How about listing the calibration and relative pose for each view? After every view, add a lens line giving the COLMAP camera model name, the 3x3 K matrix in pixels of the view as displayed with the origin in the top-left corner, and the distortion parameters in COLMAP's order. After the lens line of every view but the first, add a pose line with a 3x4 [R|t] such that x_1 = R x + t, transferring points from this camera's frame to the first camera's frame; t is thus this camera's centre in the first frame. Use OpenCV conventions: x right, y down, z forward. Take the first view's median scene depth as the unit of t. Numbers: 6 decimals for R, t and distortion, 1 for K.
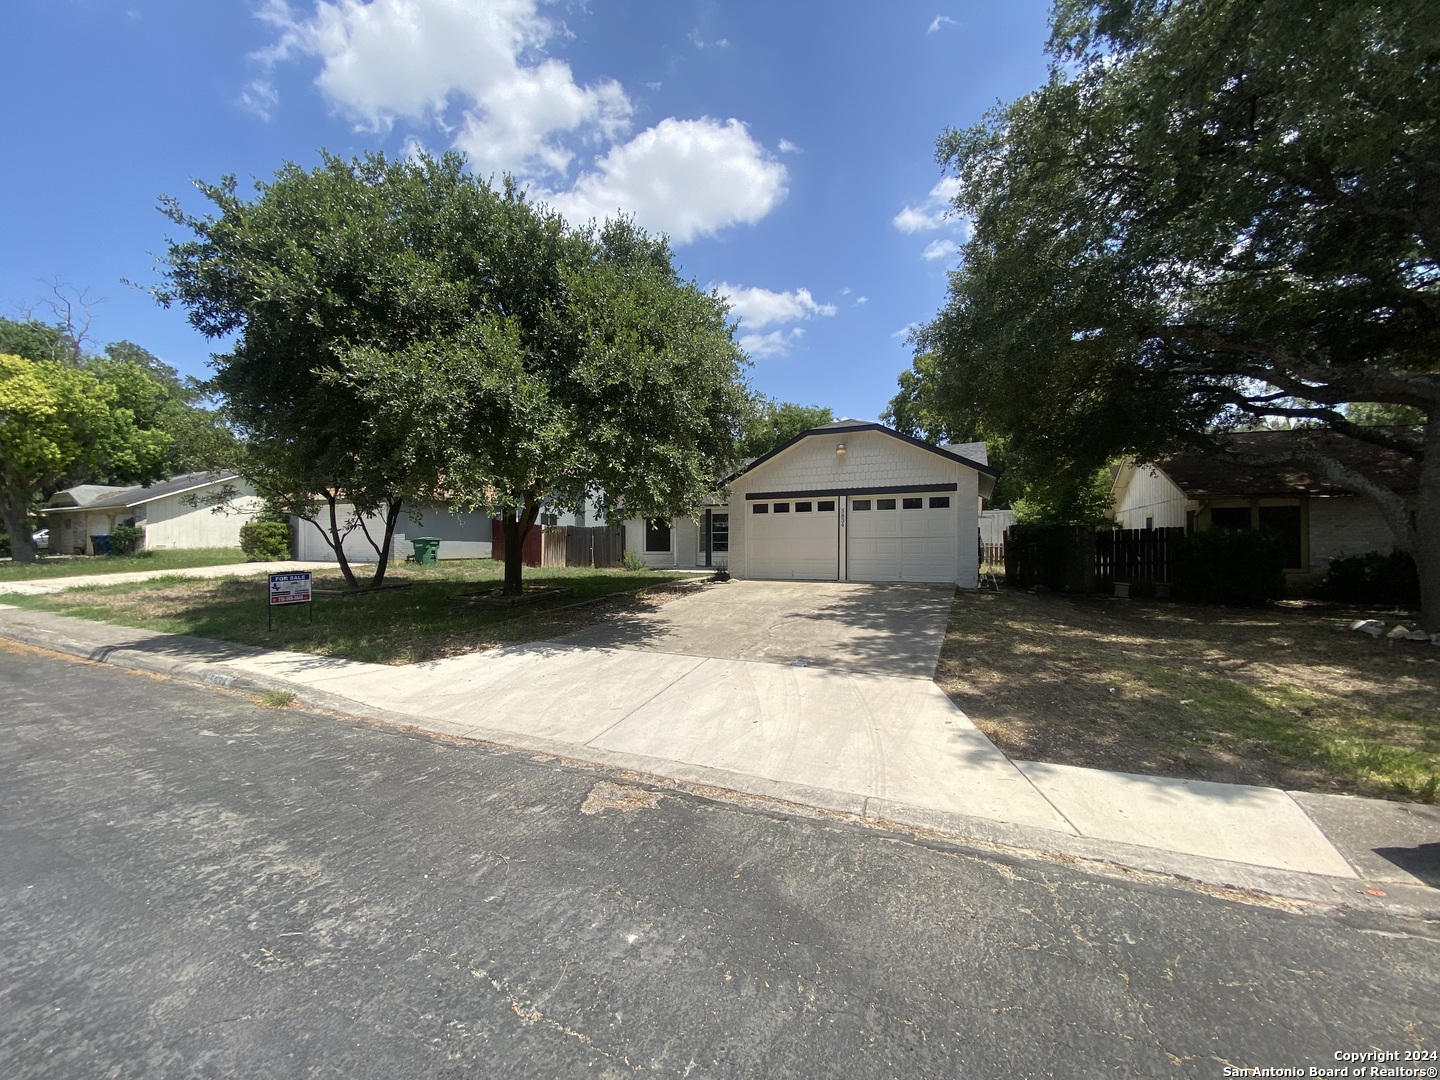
lens RADIAL K [[579.9, 0, 715.7], [0, 579.9, 543.4], [0, 0, 1]] dist [0.014557, -0.018271]
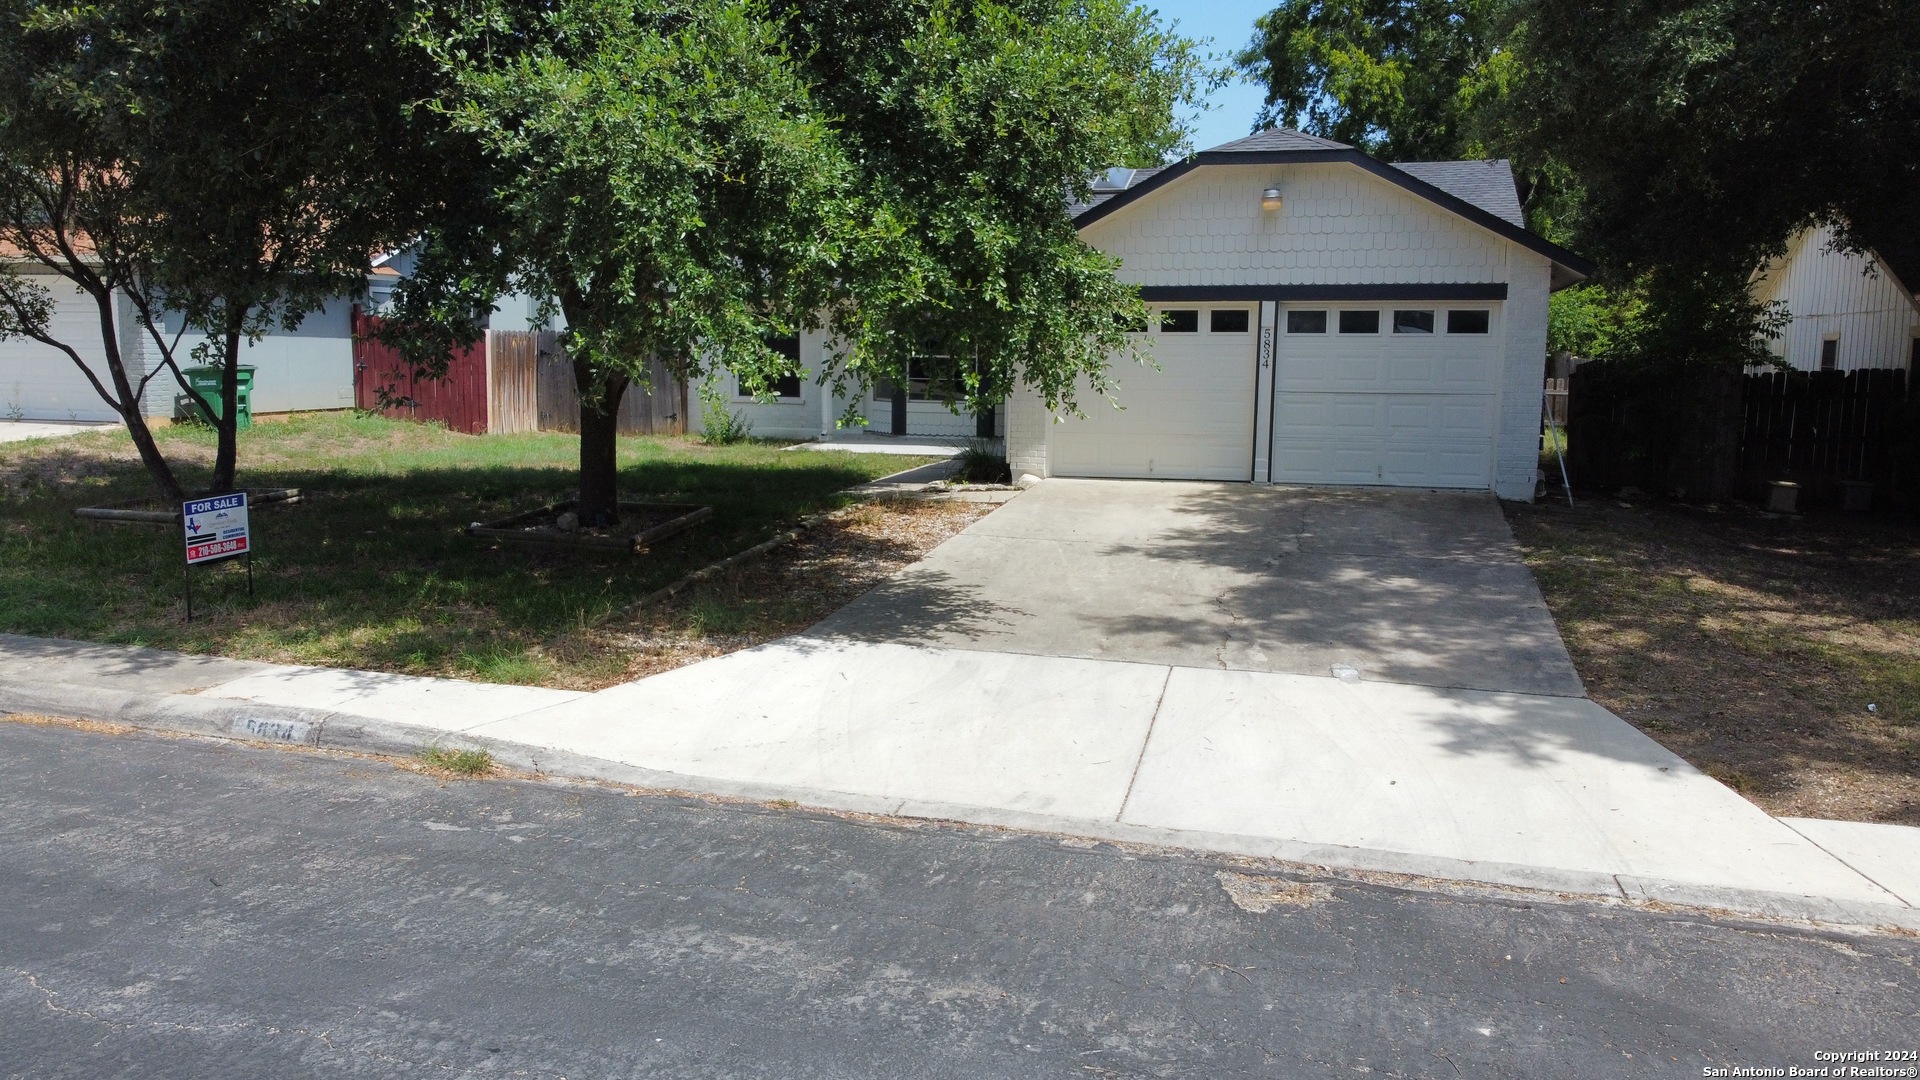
lens RADIAL K [[1457.8, 0, 960.0], [0, 1457.8, 540.0], [0, 0, 1]] dist [-0.004541, 0.001821]
pose [[0.989871, -0.008053, 0.141738, -0.394784], [-0.011494, 0.990567, 0.136549, -0.099354], [-0.141501, -0.136795, 0.980441, -0.283999]]
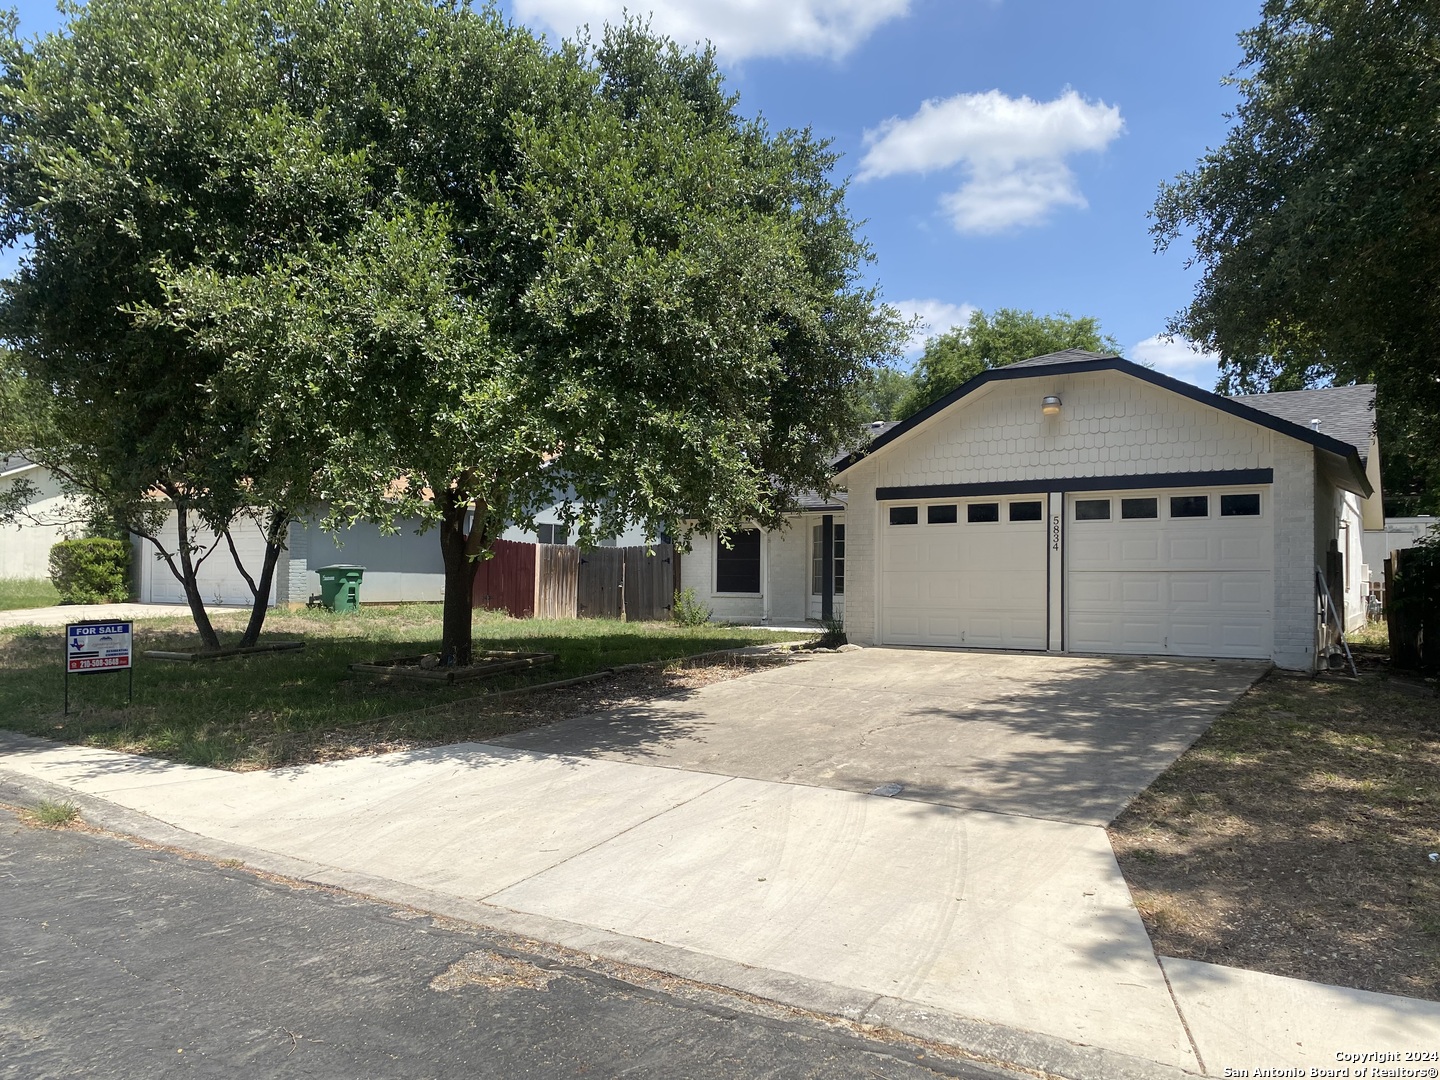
lens RADIAL K [[1100.3, 0, 728.3], [0, 1100.3, 548.8], [0, 0, 1]] dist [0.009576, 0.011028]
pose [[0.989212, 0.003579, -0.146446, 0.140372], [-0.007442, 0.999638, -0.025840, -0.003027], [0.146300, 0.026651, 0.988881, -0.099283]]
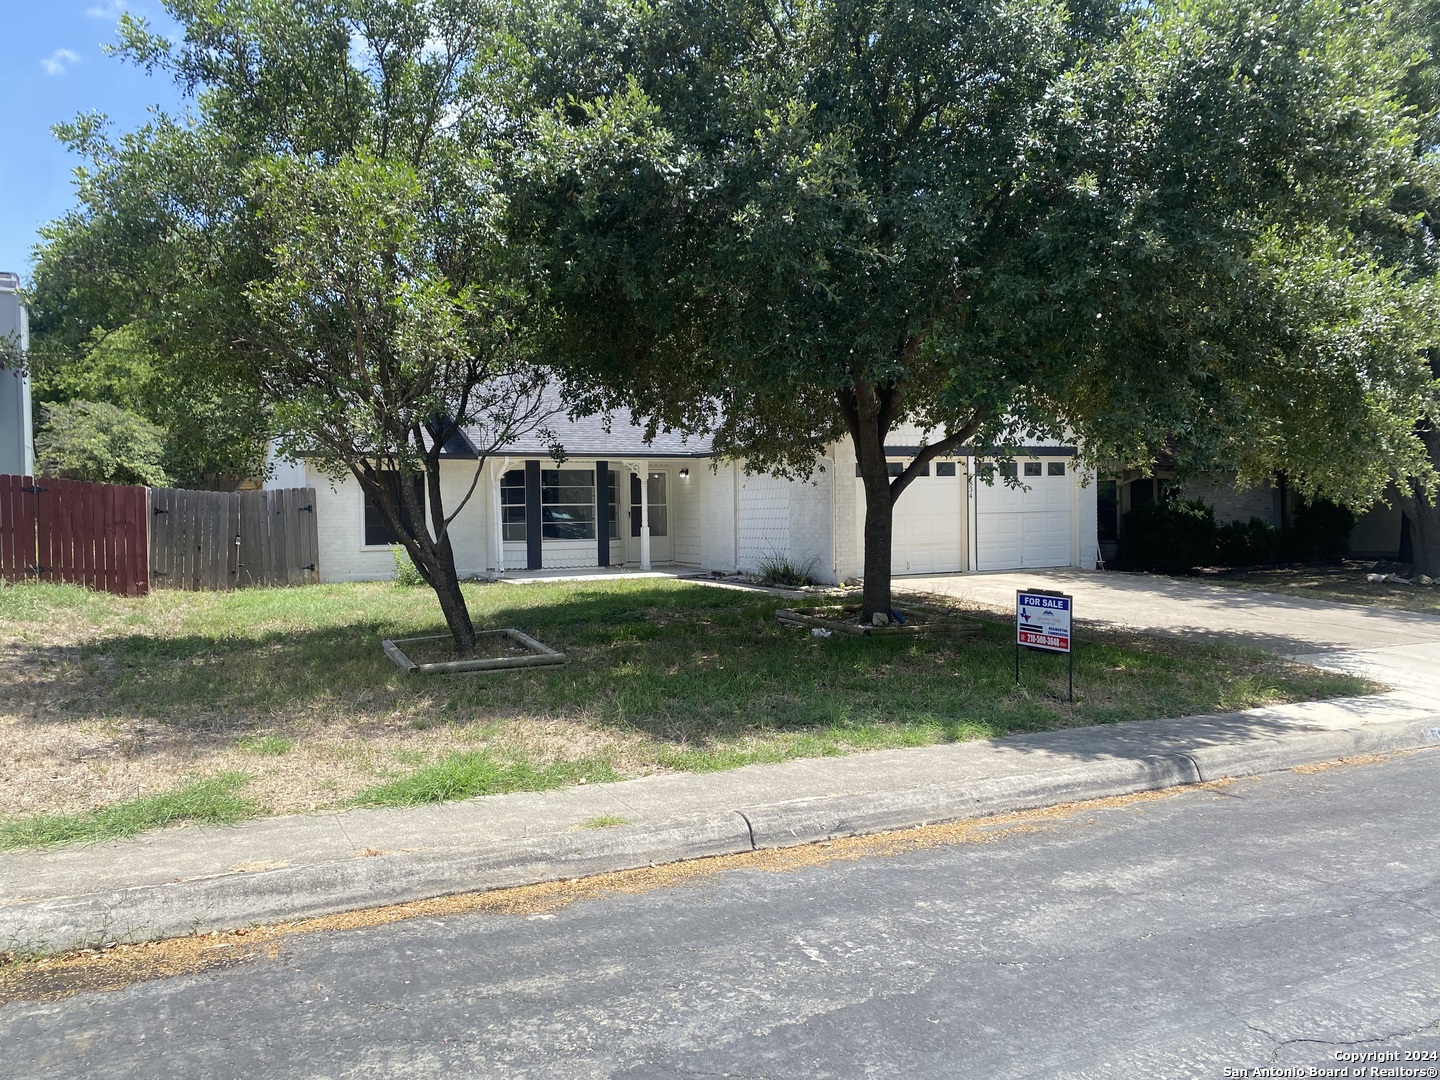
lens RADIAL K [[1096.6, 0, 720.0], [0, 1096.6, 540.0], [0, 0, 1]] dist [0.026748, -0.010730]
pose [[0.629722, -0.028598, 0.776294, -2.151299], [0.012981, 0.999570, 0.026294, -0.034229], [-0.776712, -0.006481, 0.629822, 0.759183]]
